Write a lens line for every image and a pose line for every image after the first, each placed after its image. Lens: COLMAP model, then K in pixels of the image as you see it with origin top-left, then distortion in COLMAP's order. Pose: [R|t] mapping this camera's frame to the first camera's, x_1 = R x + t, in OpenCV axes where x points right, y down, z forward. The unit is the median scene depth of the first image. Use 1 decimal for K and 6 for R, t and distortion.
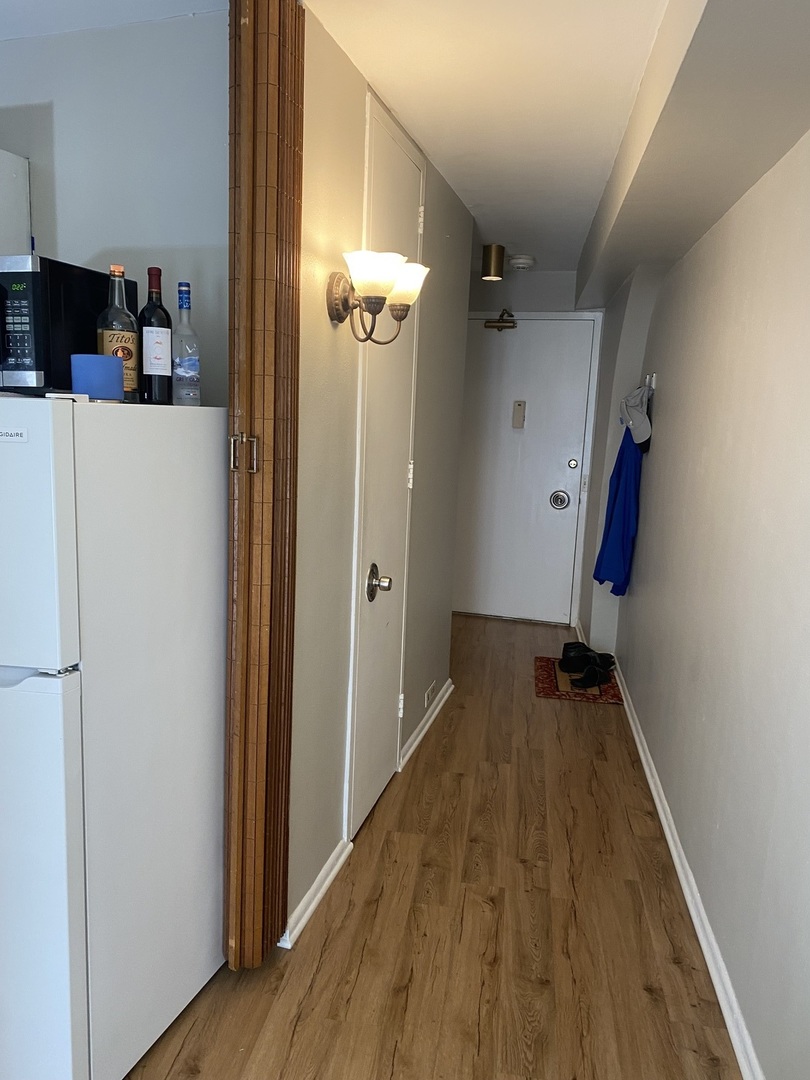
lens RADIAL K [[807.7, 0, 405.0], [0, 807.7, 540.0], [0, 0, 1]] dist [0.002211, -0.001840]
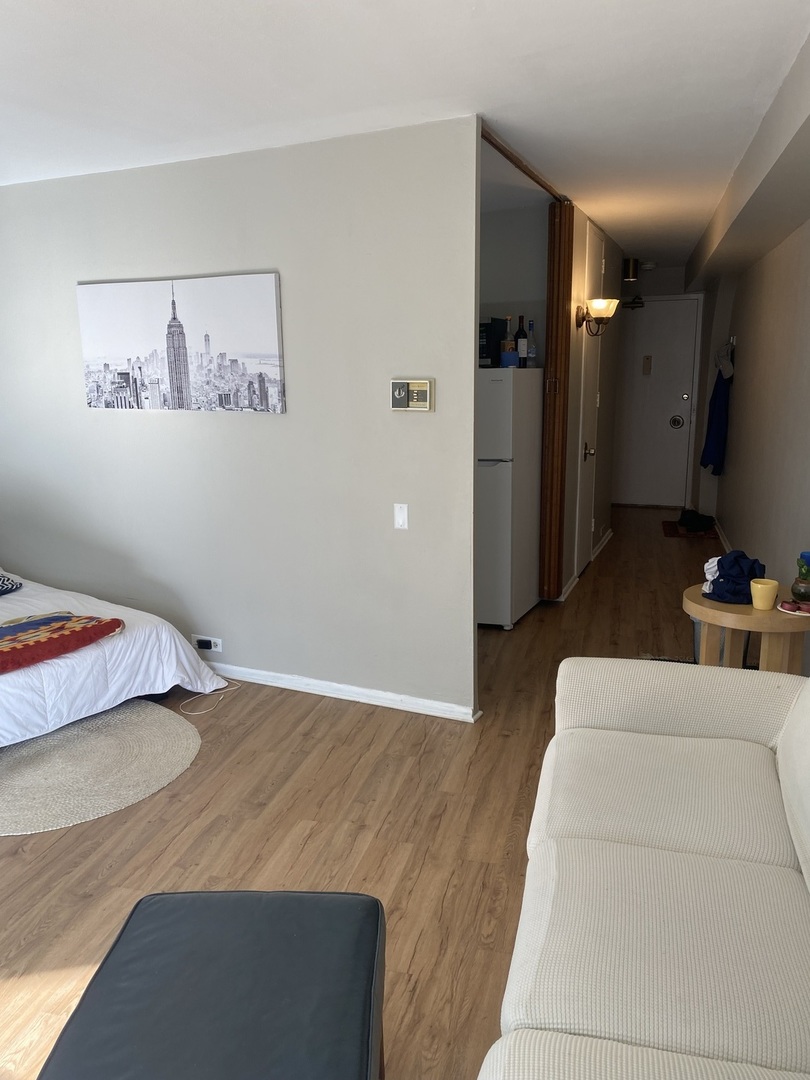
lens RADIAL K [[735.1, 0, 405.0], [0, 735.1, 540.0], [0, 0, 1]] dist [0.067736, -0.271113]
pose [[0.987483, -0.025200, -0.155697, -0.169108], [0.034969, 0.997566, 0.060323, 0.119745], [0.153798, -0.065013, 0.985961, -0.757951]]
